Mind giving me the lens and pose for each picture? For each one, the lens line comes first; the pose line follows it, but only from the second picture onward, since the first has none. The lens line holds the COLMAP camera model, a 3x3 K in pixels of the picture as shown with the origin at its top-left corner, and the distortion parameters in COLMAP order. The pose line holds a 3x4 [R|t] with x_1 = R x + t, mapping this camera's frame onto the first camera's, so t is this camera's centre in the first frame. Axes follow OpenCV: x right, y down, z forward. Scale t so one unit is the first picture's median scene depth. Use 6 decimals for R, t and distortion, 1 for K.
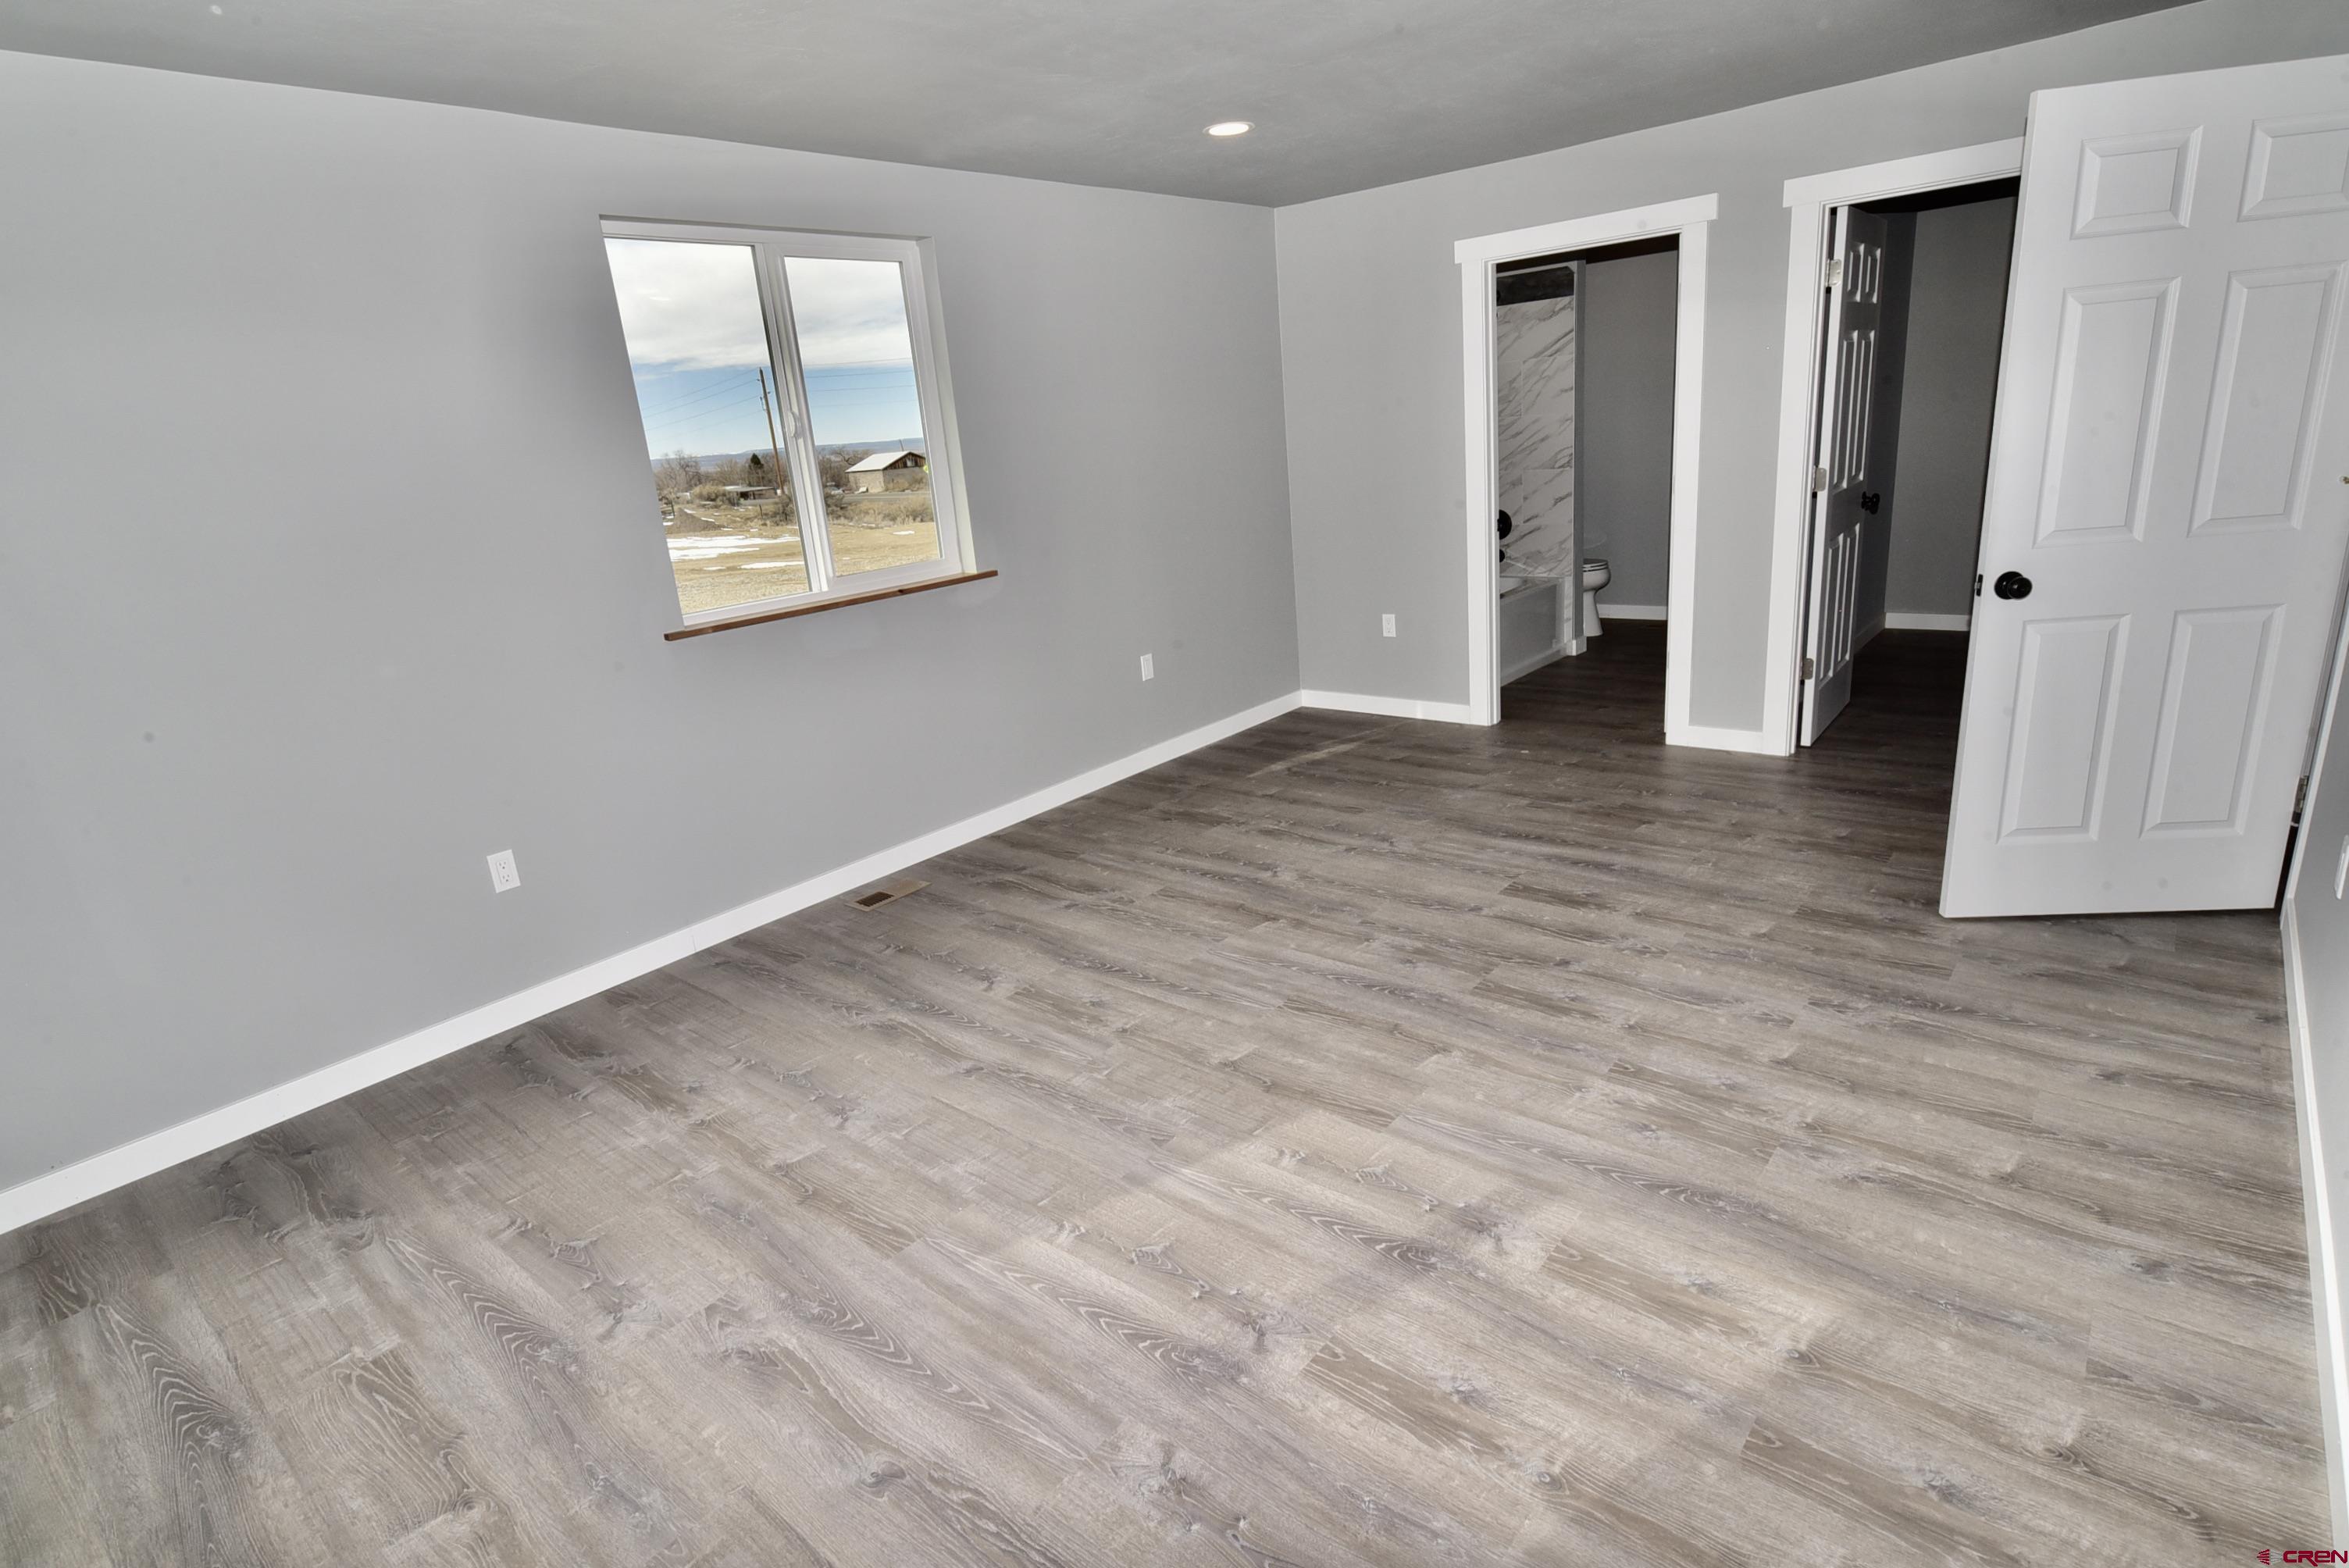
lens RADIAL K [[1191.8, 0, 1163.4], [0, 1191.8, 772.6], [0, 0, 1]] dist [-0.002422, 0.000797]
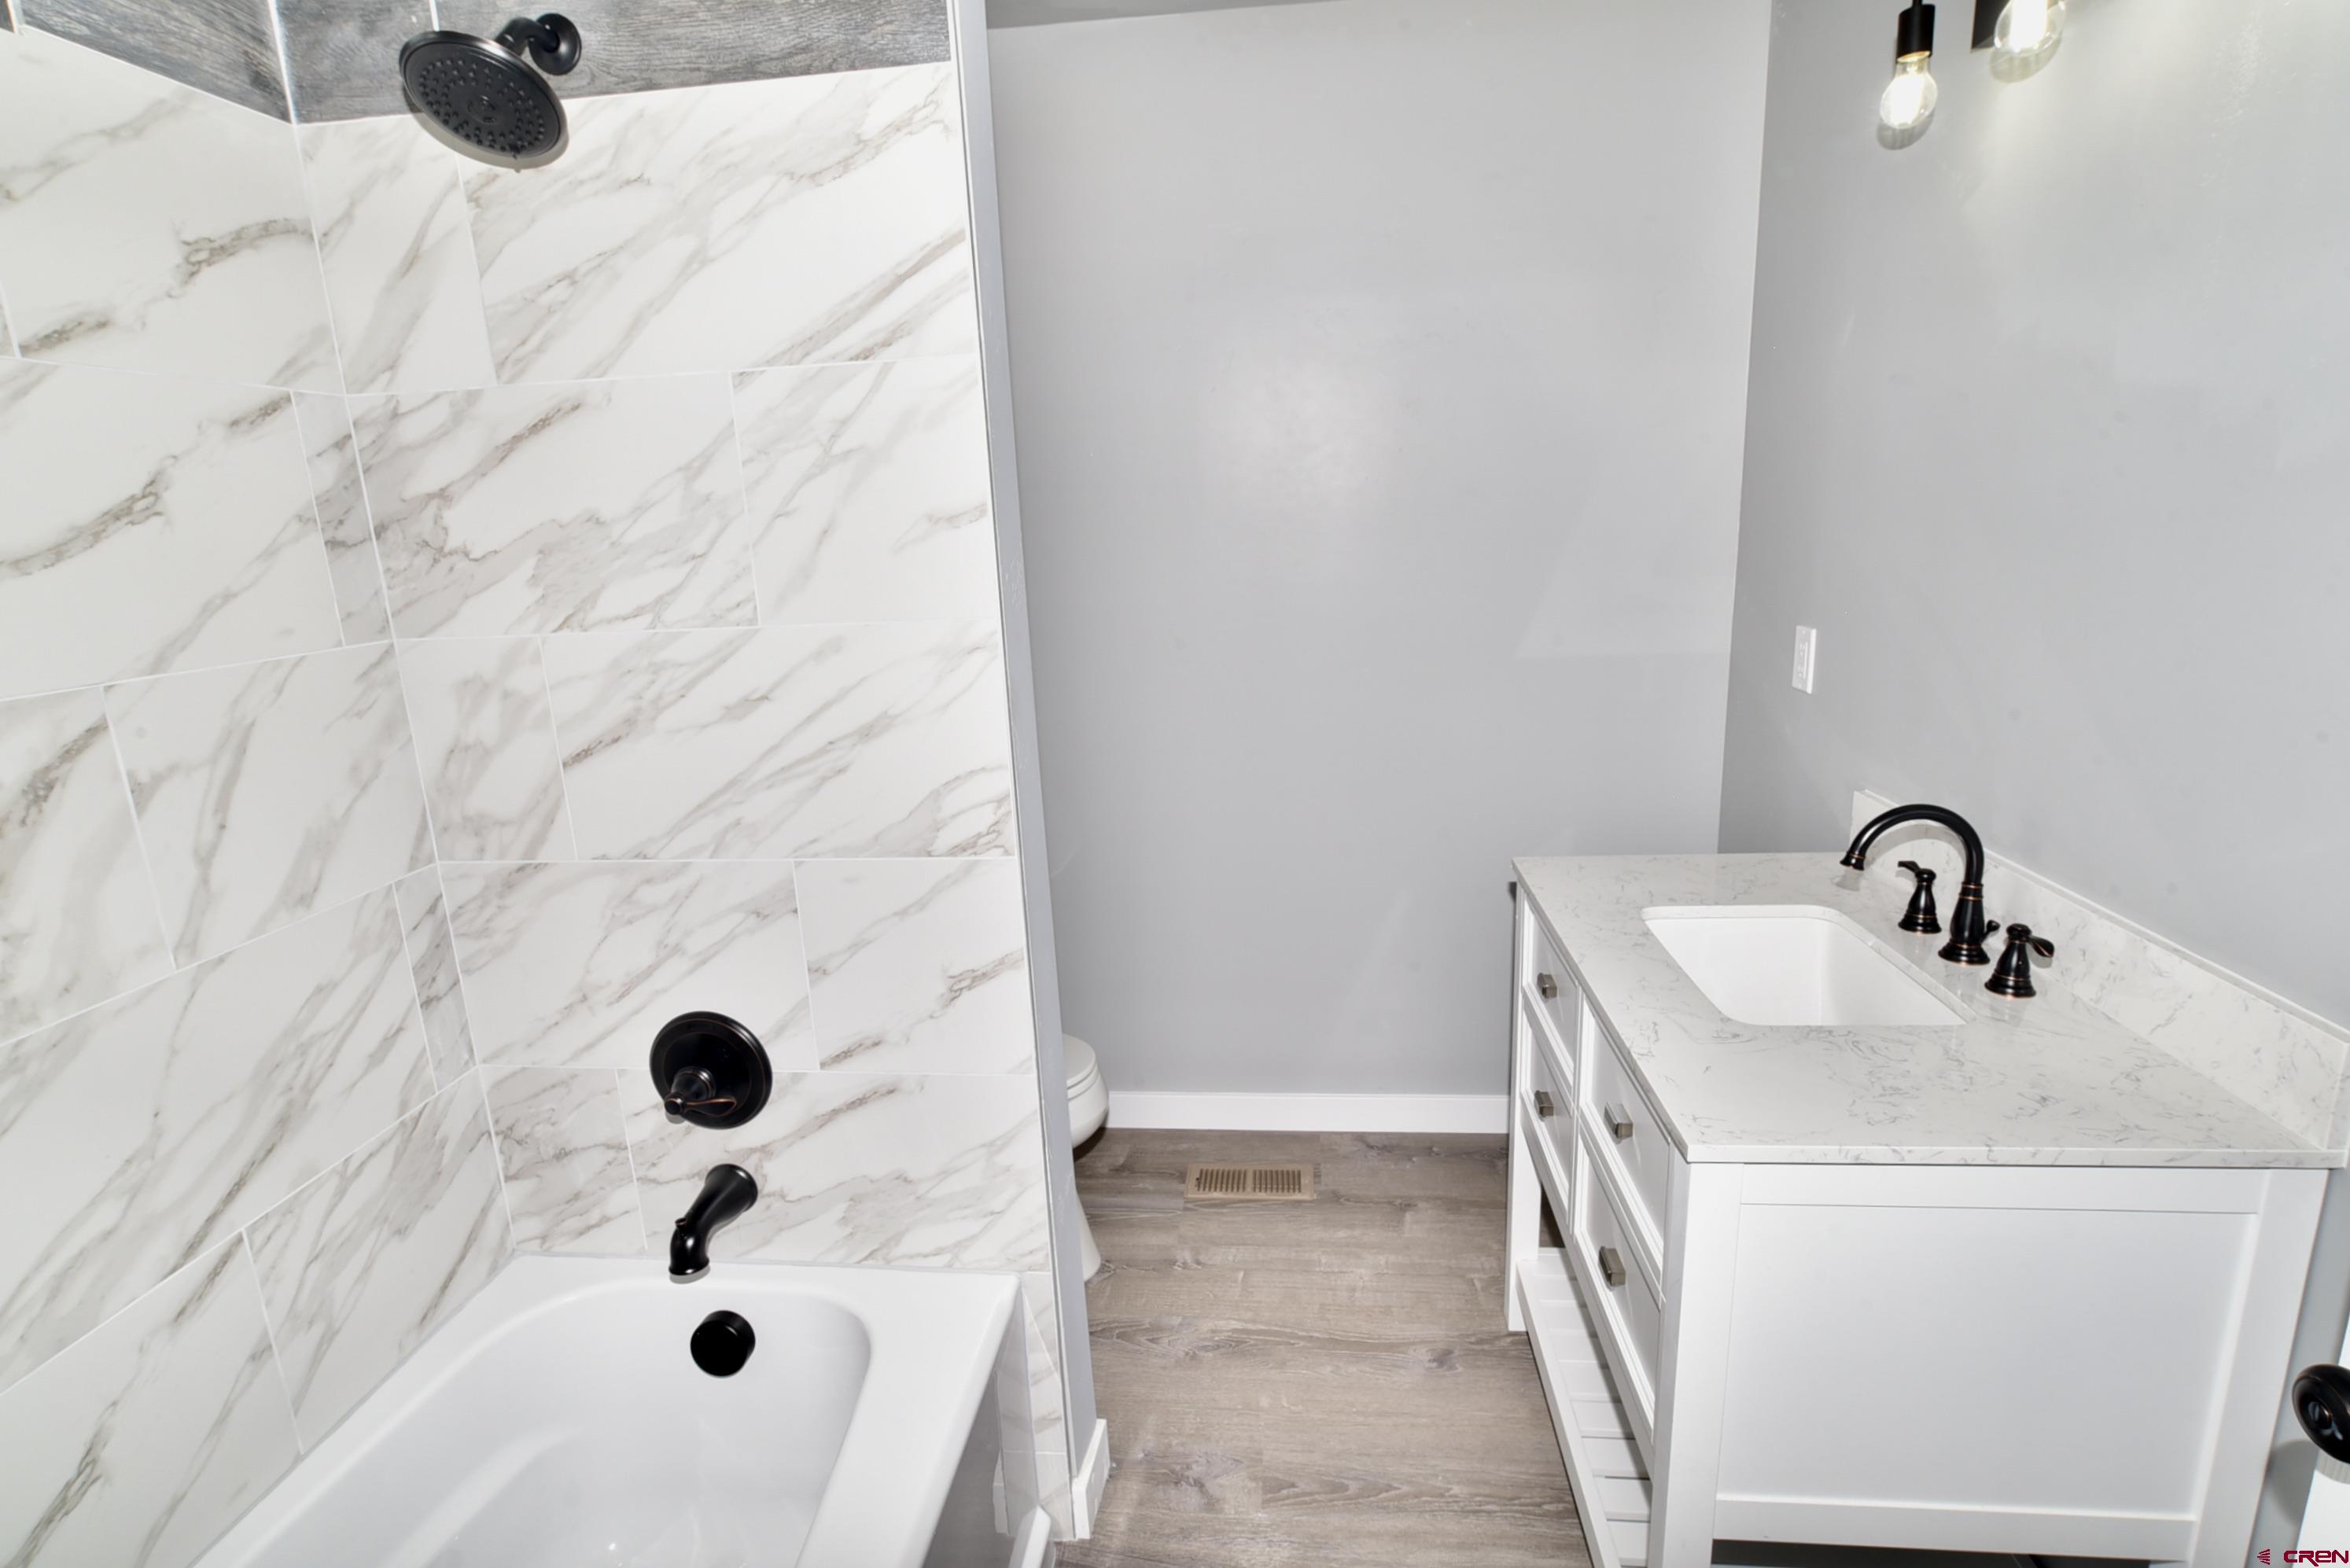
lens RADIAL K [[1177.7, 0, 1174.5], [0, 1177.7, 783.7], [0, 0, 1]] dist [-0.008272, 0.002532]
pose [[0.805452, -0.085300, 0.586491, 0.047417], [0.138374, 0.989304, -0.046149, -0.050825], [-0.576282, 0.118326, 0.808640, 0.159586]]
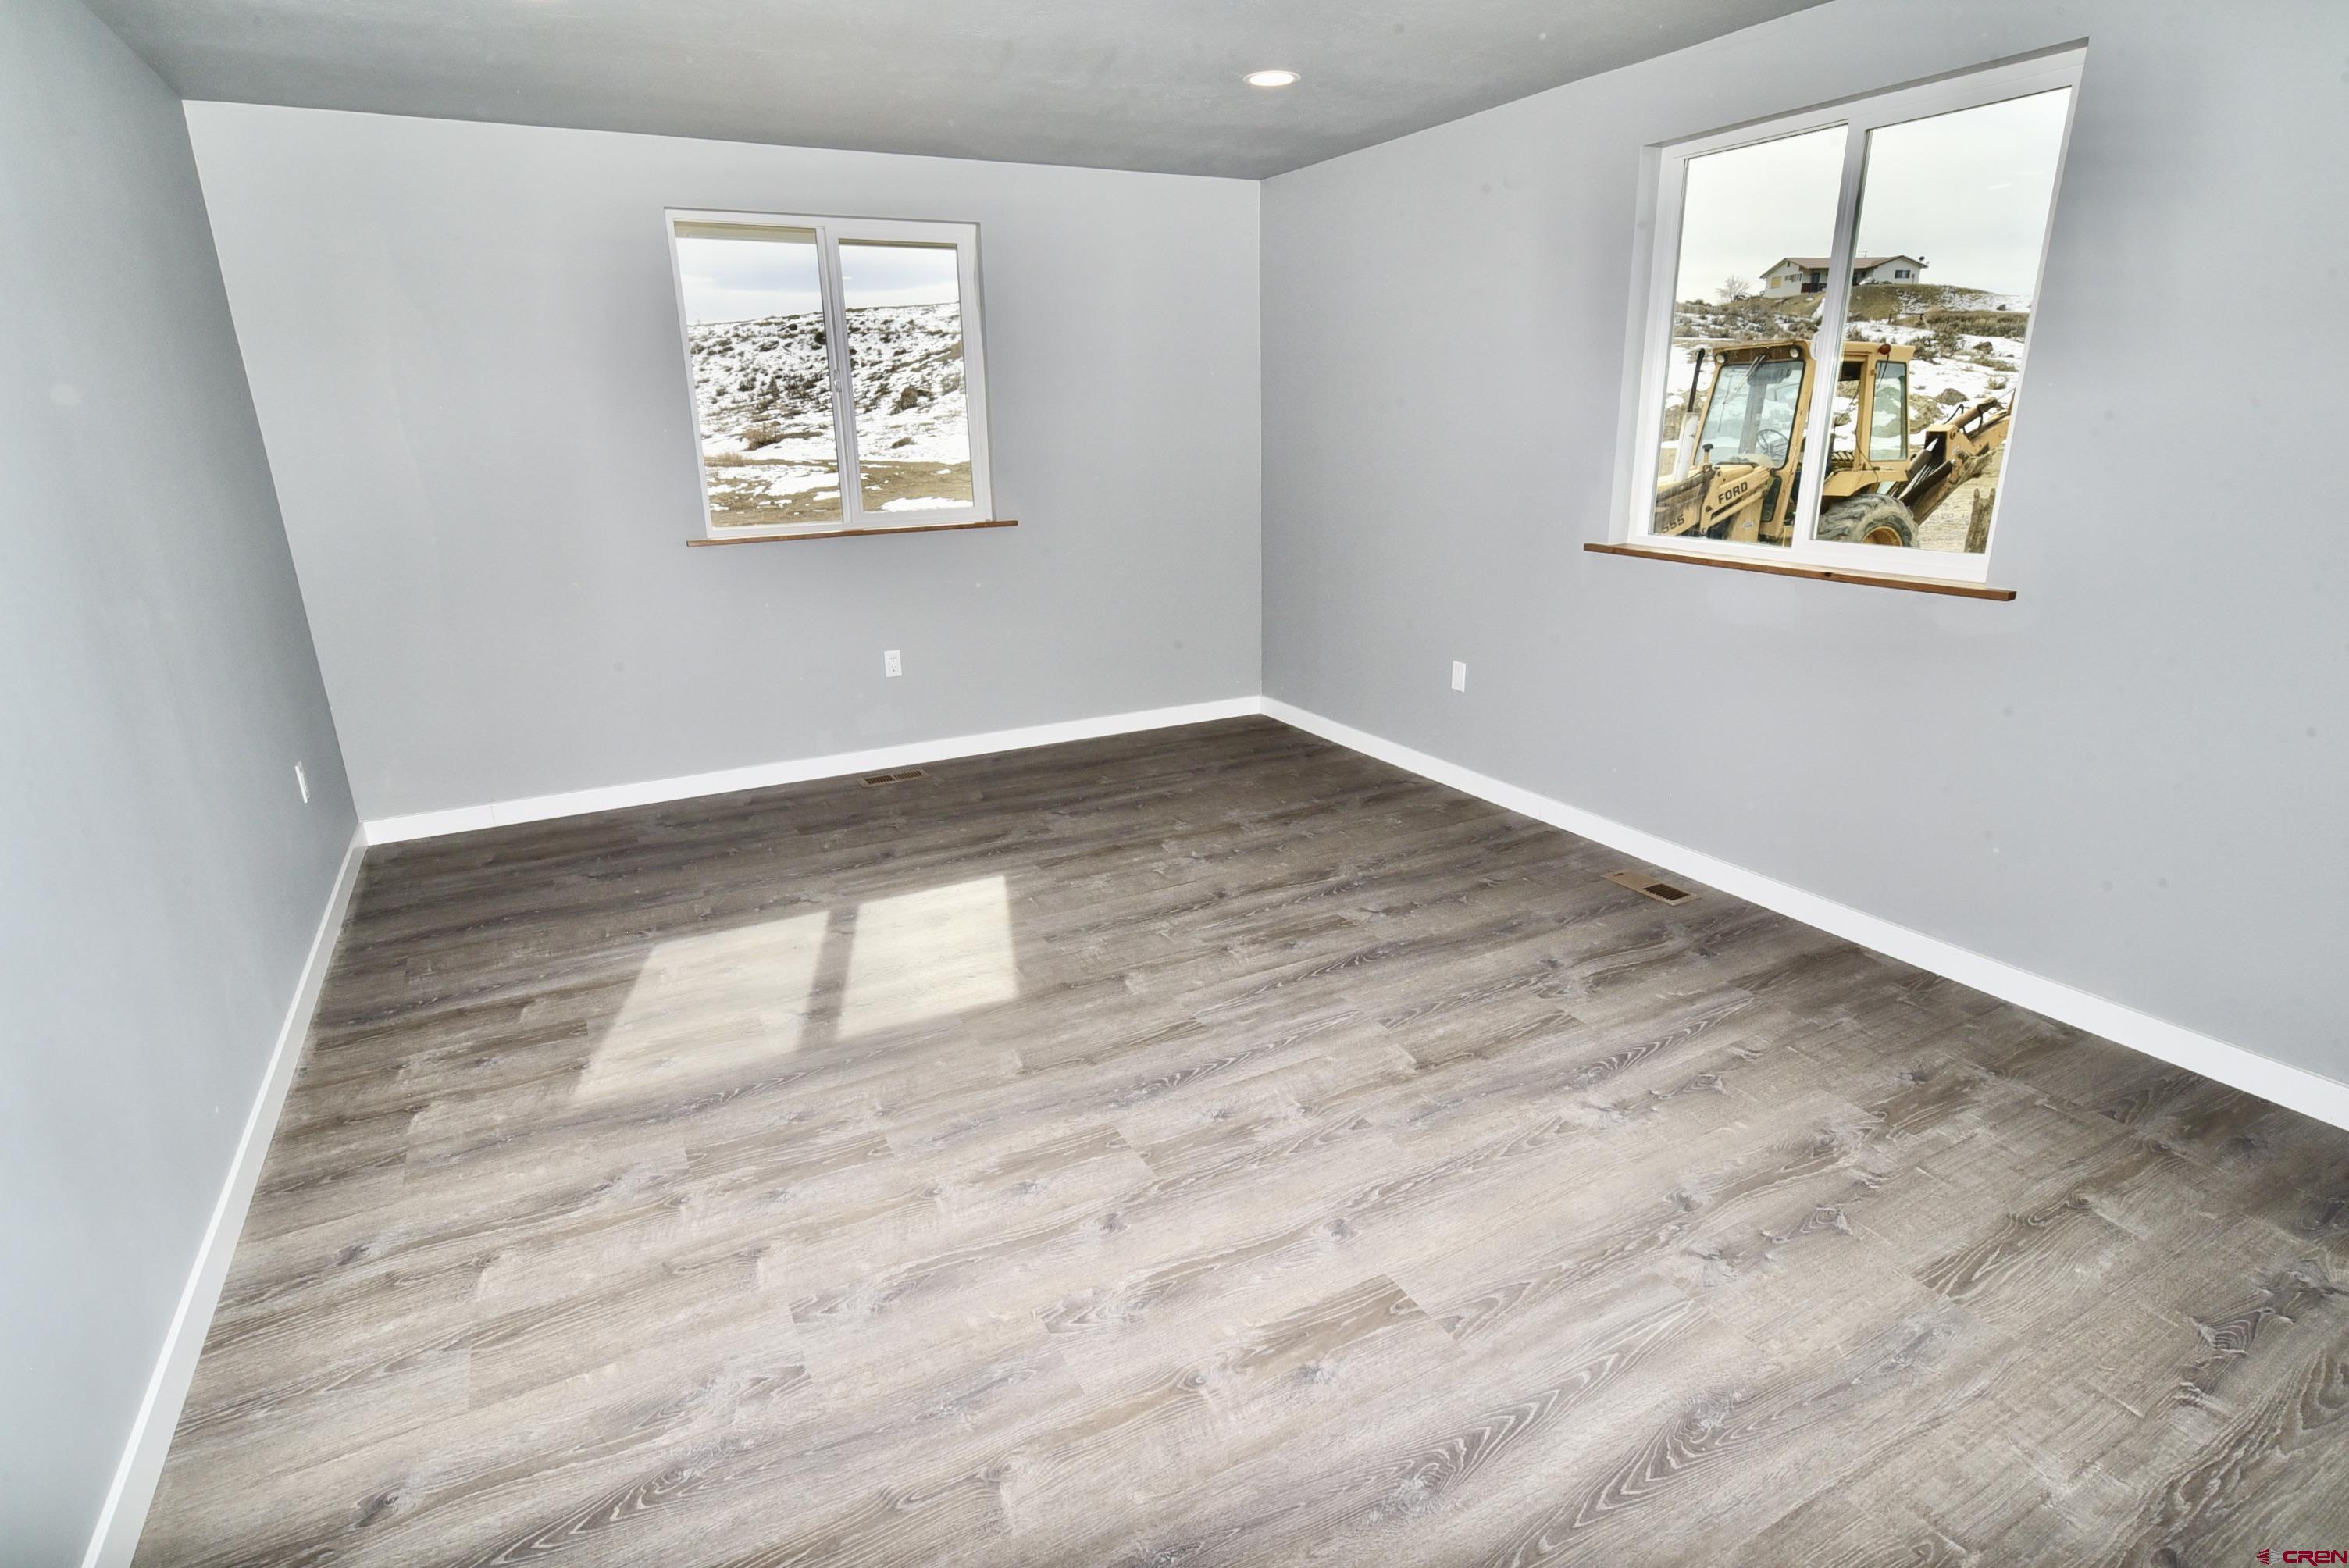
lens RADIAL K [[1177.2, 0, 1174.0], [0, 1177.2, 783.7], [0, 0, 1]] dist [-0.008272, 0.002532]
pose [[-0.361207, 0.368589, -0.856546, 0.917808], [-0.211914, 0.862081, 0.460336, -0.432580], [0.908087, 0.347791, -0.233281, 1.242401]]
